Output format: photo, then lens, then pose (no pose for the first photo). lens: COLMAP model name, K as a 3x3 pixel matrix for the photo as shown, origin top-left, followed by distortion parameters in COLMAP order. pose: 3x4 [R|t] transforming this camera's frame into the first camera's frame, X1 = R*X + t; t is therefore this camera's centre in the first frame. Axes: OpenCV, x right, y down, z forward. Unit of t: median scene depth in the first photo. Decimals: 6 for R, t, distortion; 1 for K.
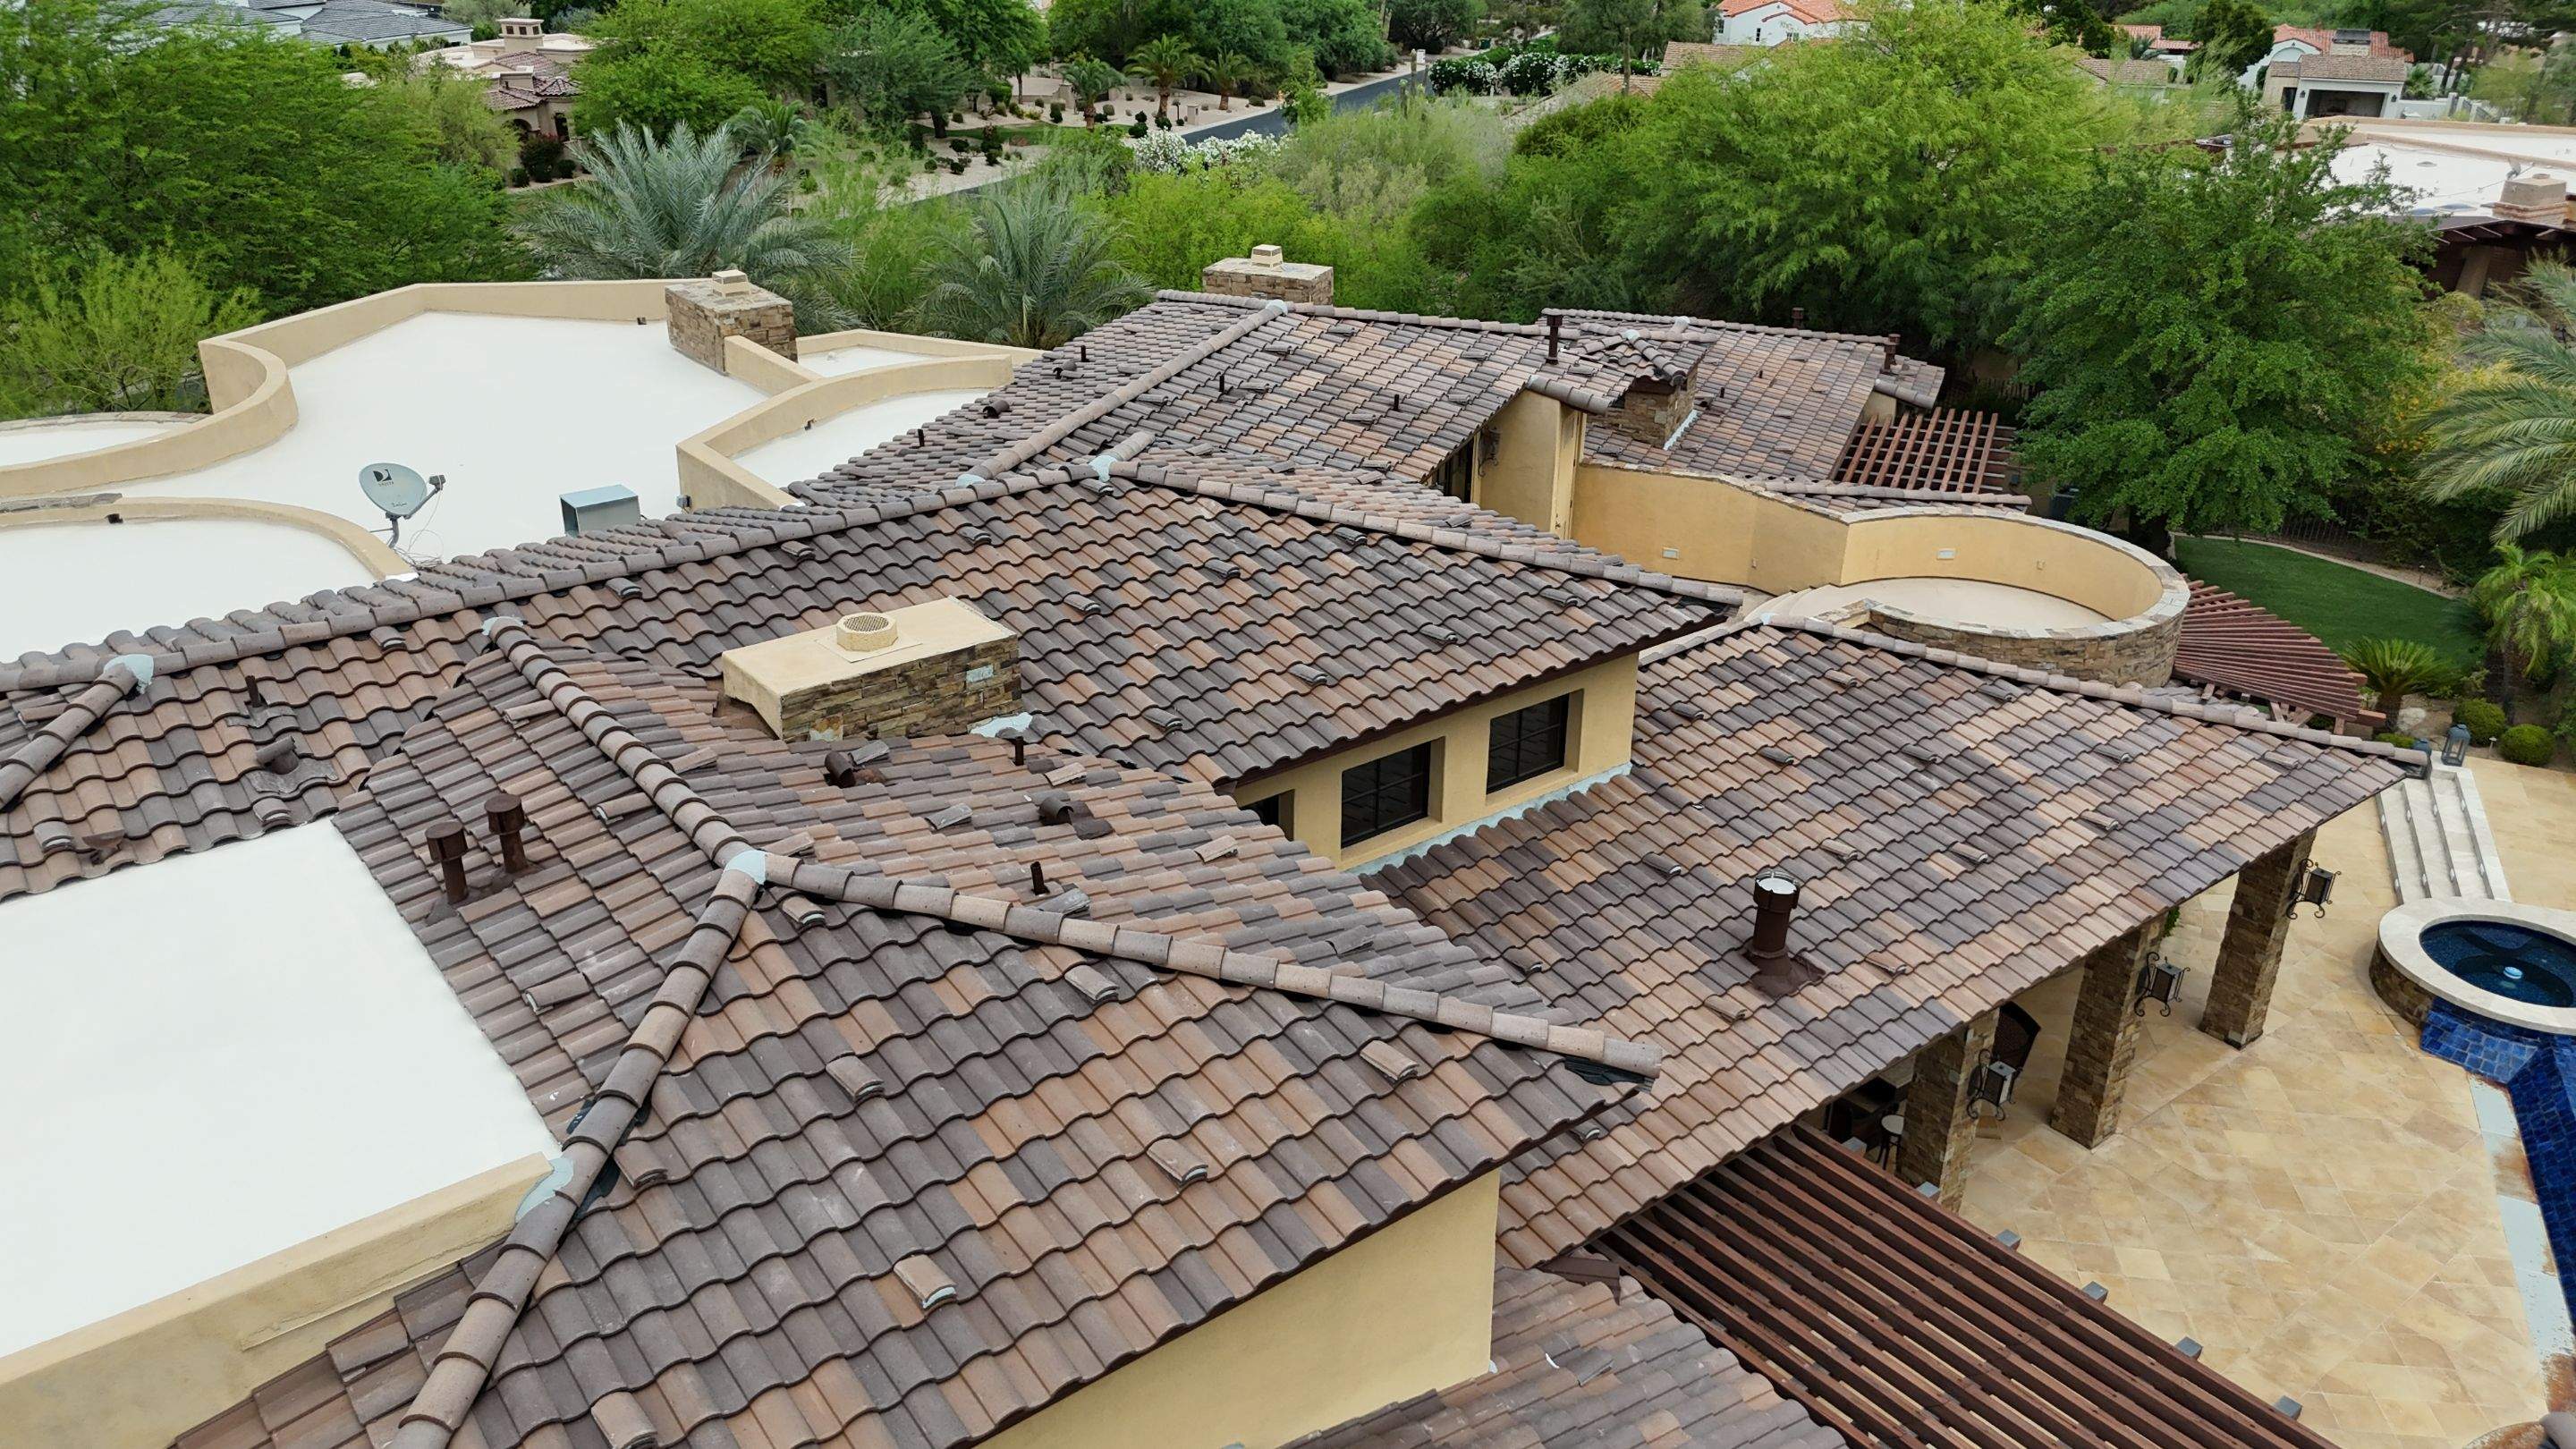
lens RADIAL K [[1919.9, 0, 1288.0], [0, 1919.9, 724.5], [0, 0, 1]] dist [0.066682, -0.003733]
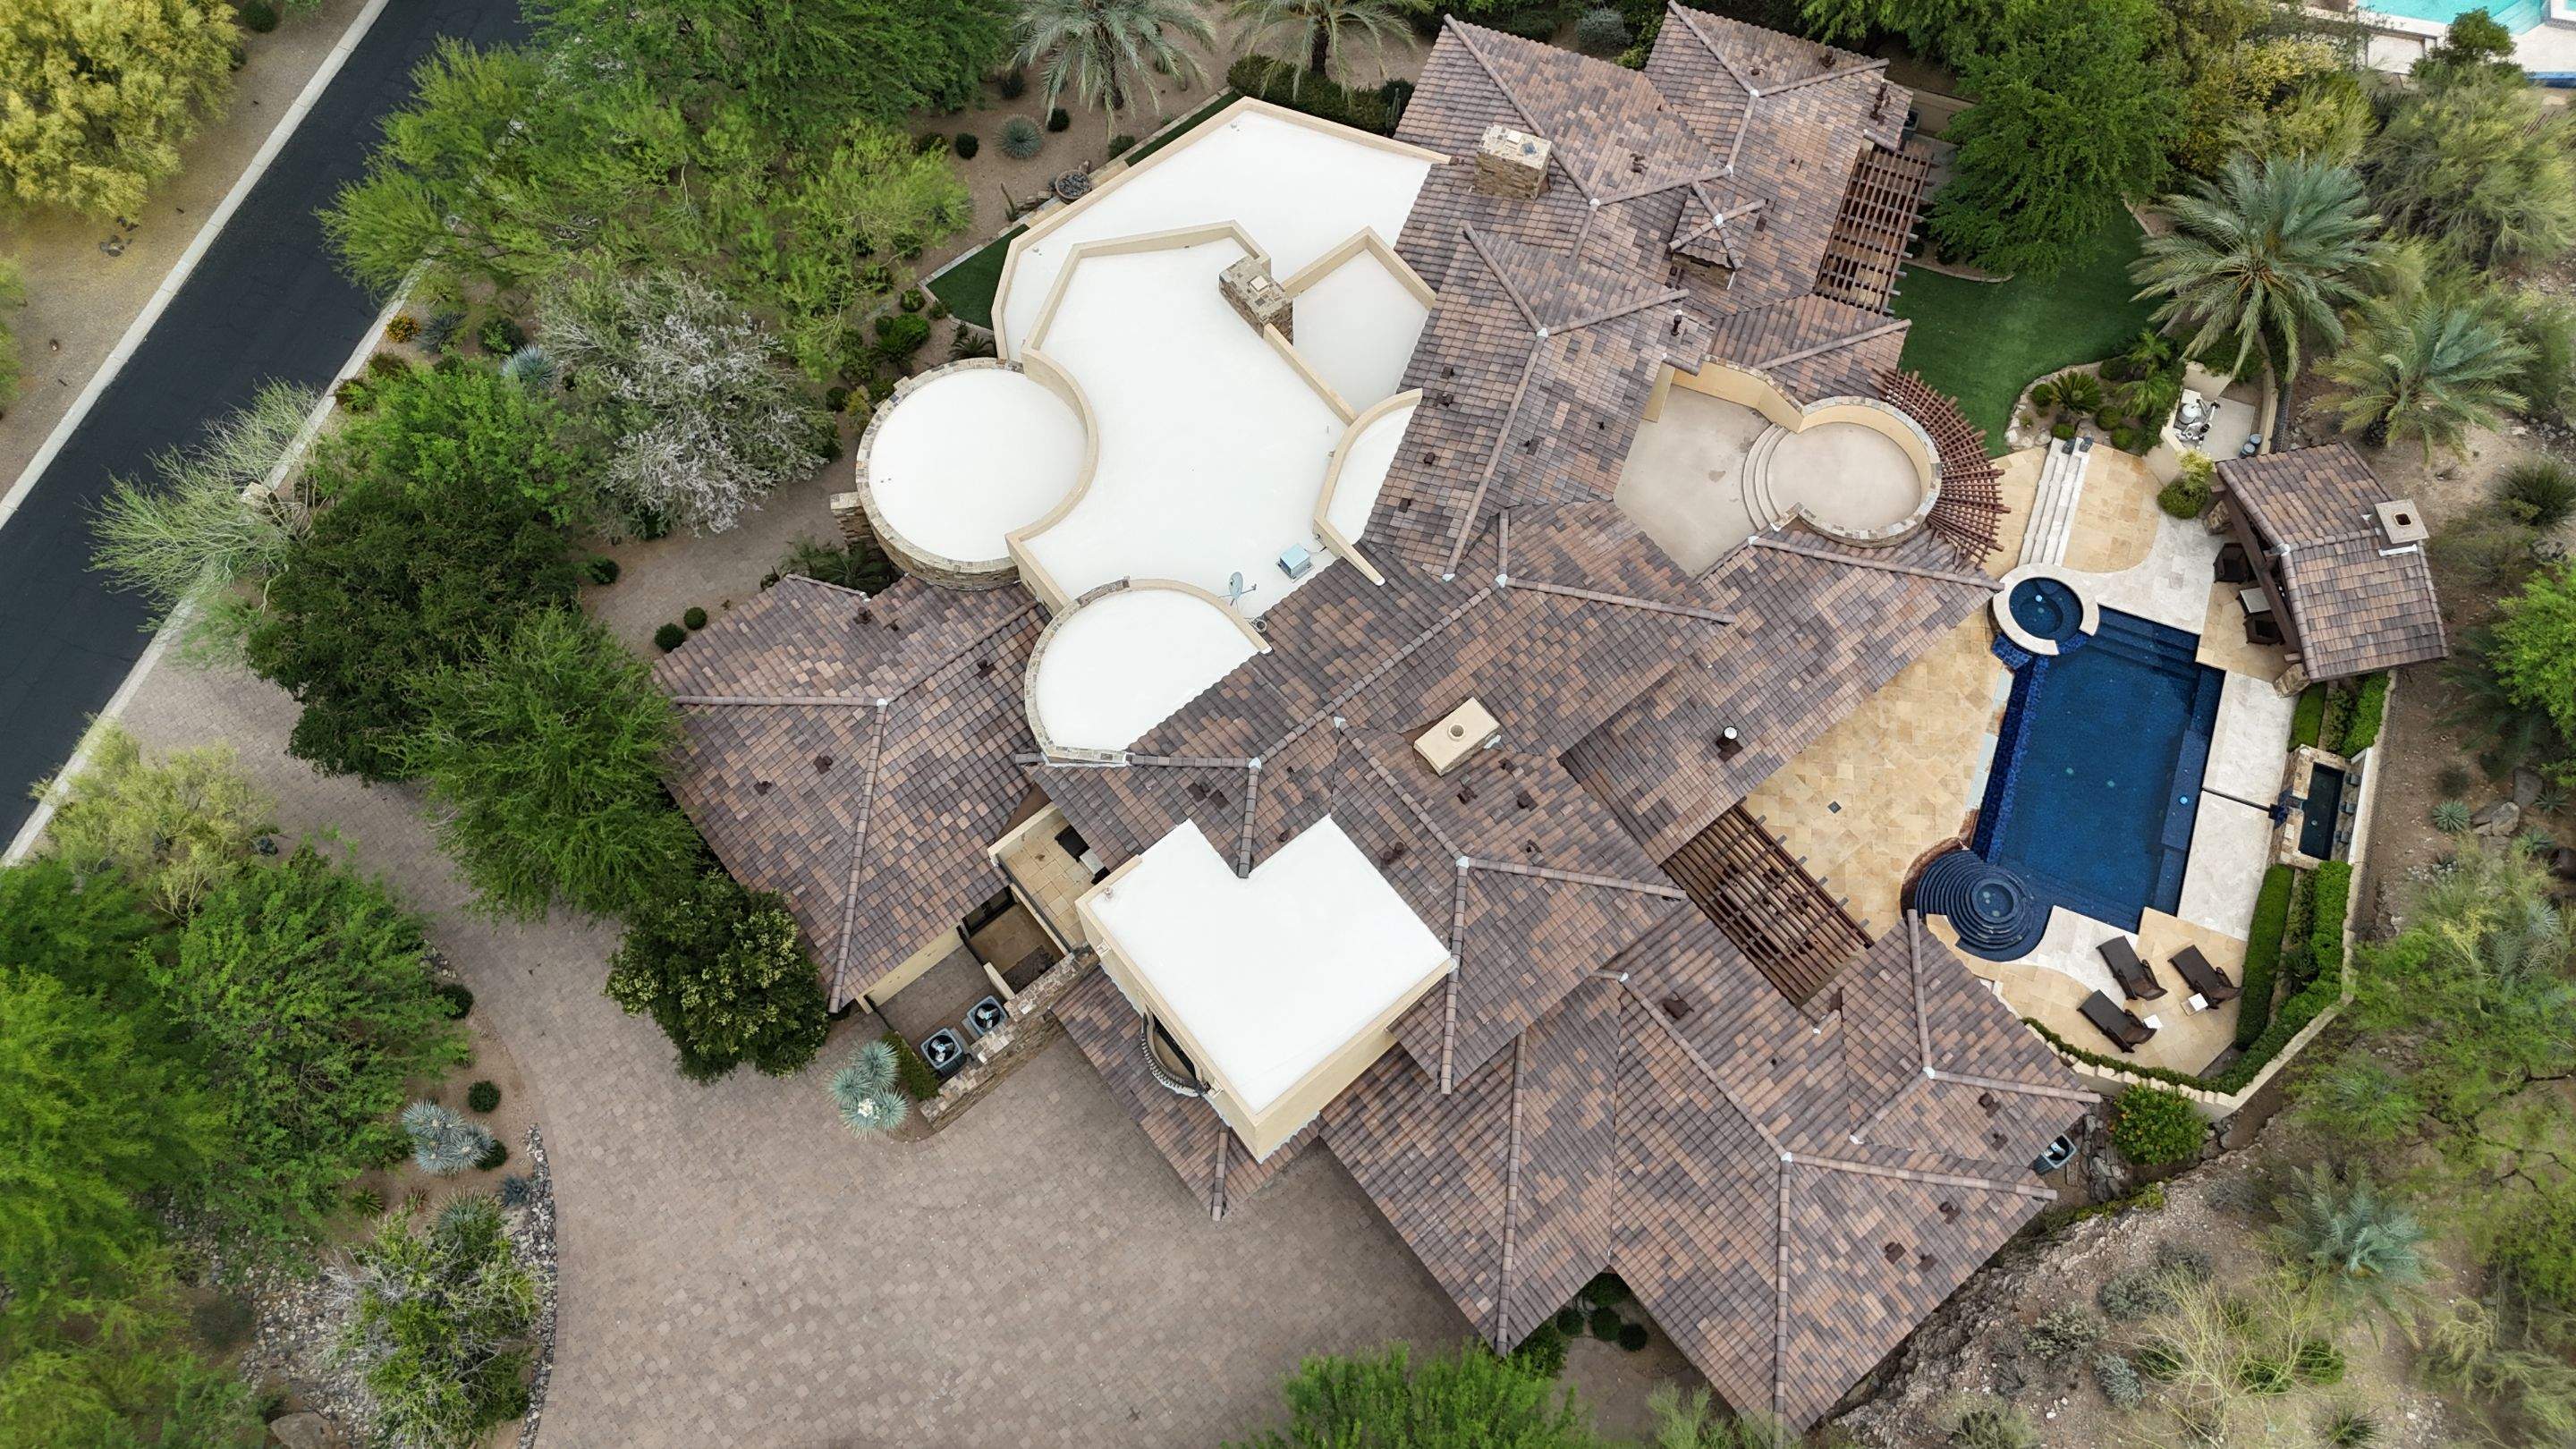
lens RADIAL K [[1868.7, 0, 1288.0], [0, 1868.7, 724.5], [0, 0, 1]] dist [0.055214, -0.097707]
pose [[0.999838, -0.017721, -0.003128, -0.477245], [0.015744, 0.777276, 0.628963, -1.980529], [-0.008715, -0.628910, 0.777429, -1.403638]]
